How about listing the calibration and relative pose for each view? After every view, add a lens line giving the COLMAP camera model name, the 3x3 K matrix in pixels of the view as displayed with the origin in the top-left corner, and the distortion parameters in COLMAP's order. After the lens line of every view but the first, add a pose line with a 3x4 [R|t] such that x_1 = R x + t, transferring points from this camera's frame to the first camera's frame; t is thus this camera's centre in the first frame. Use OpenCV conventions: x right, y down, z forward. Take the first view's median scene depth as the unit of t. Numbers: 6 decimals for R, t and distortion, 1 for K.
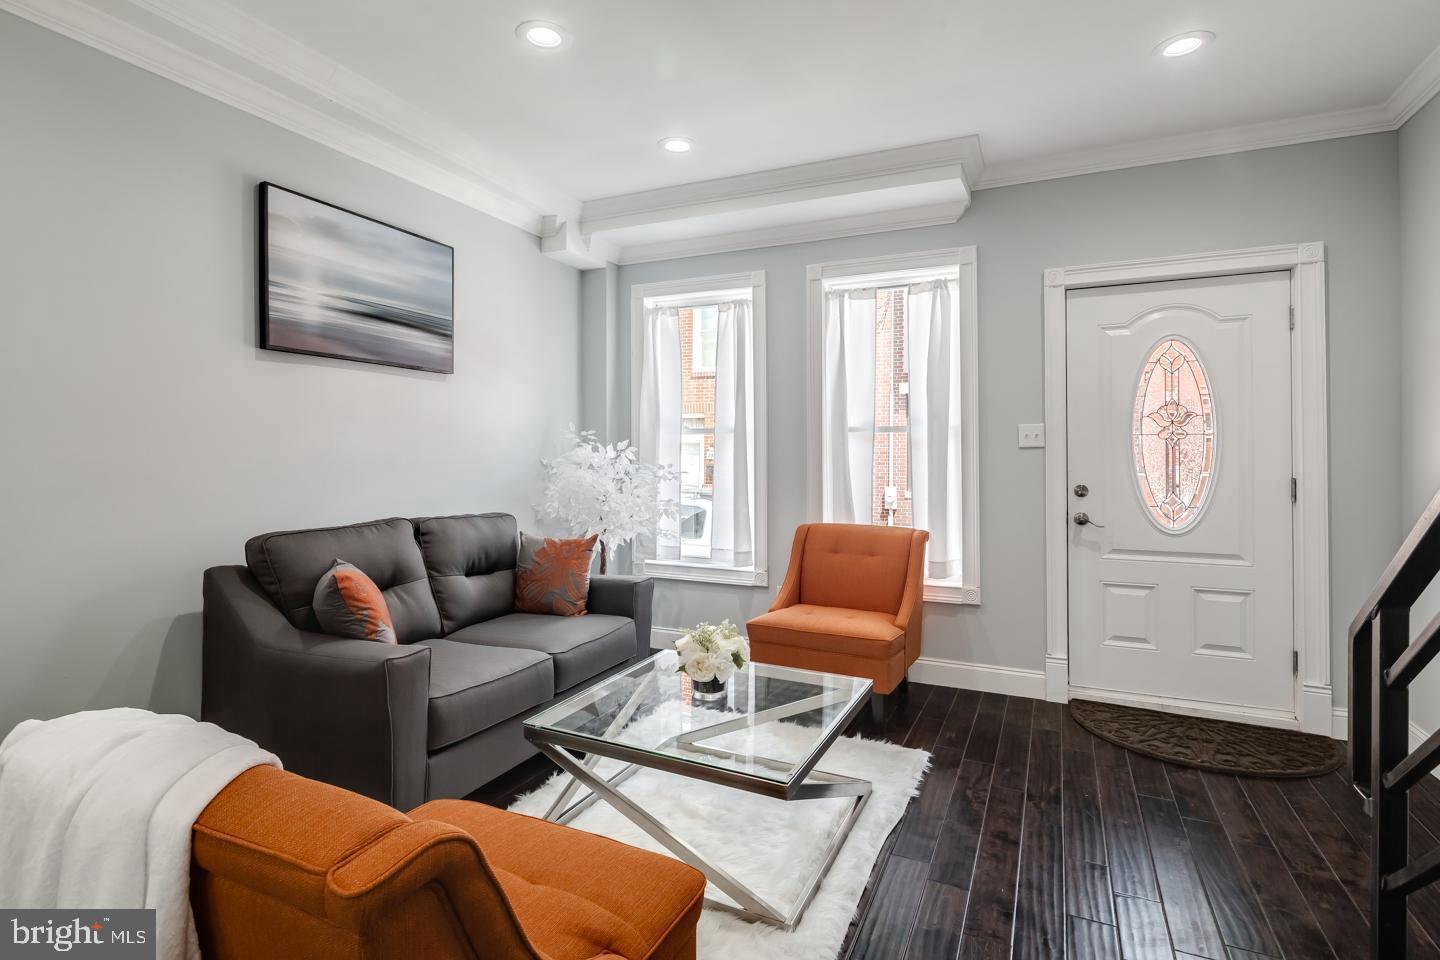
lens RADIAL K [[719.2, 0, 703.7], [0, 719.2, 444.3], [0, 0, 1]] dist [0.014128, -0.001778]
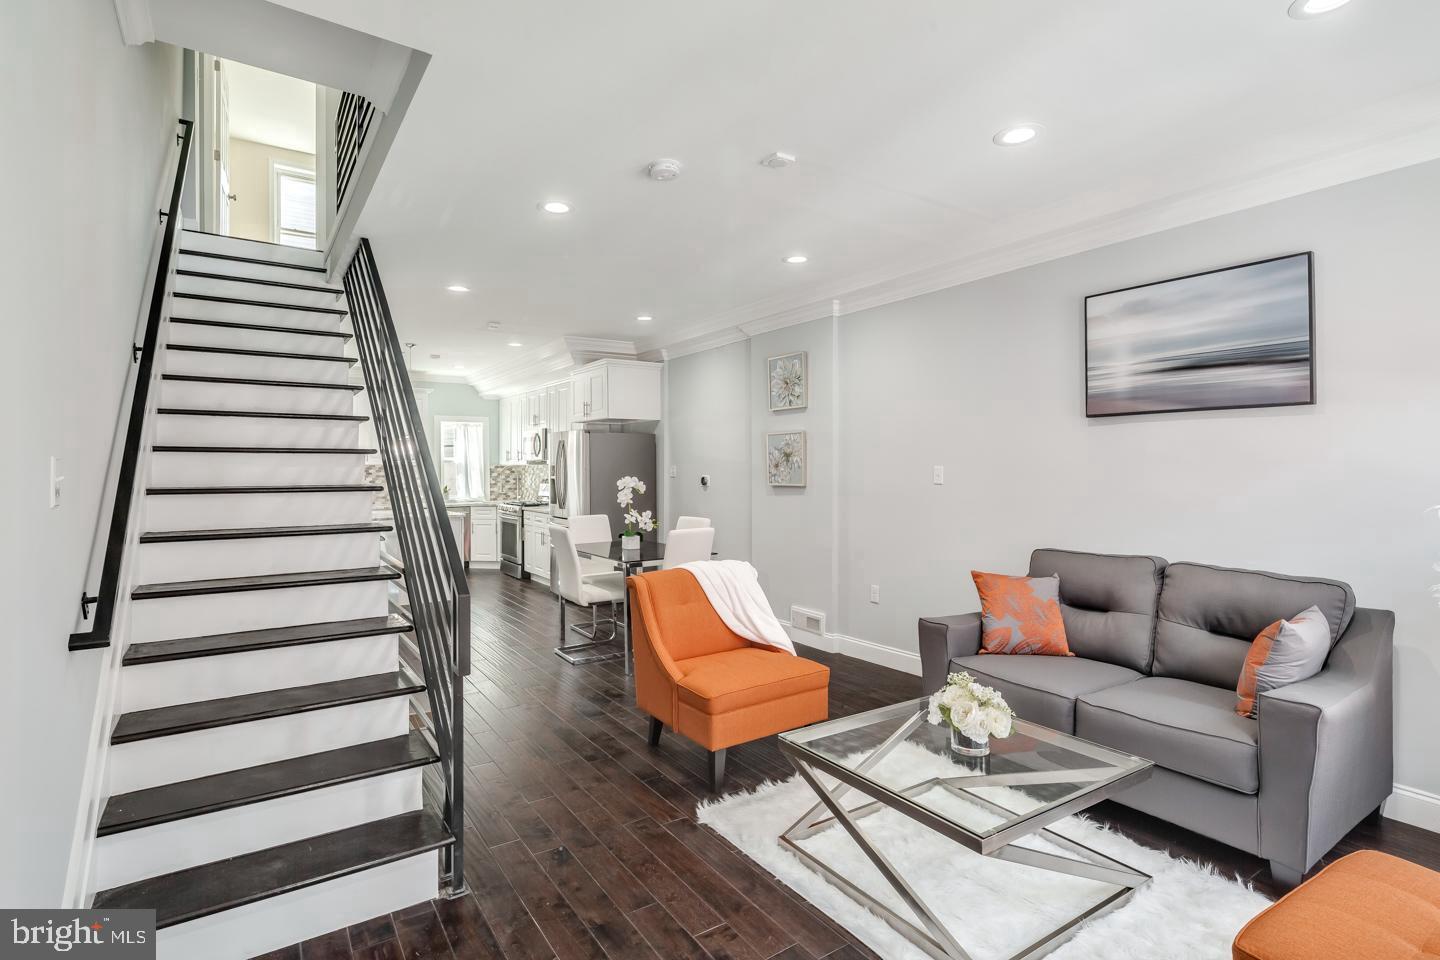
lens RADIAL K [[719.2, 0, 722.0], [0, 719.2, 470.5], [0, 0, 1]] dist [0.014128, -0.001778]
pose [[-0.499492, -0.000215, -0.866319, 0.712871], [0.009364, 0.999940, -0.005648, -0.023586], [0.866268, -0.010934, -0.499460, 0.828697]]
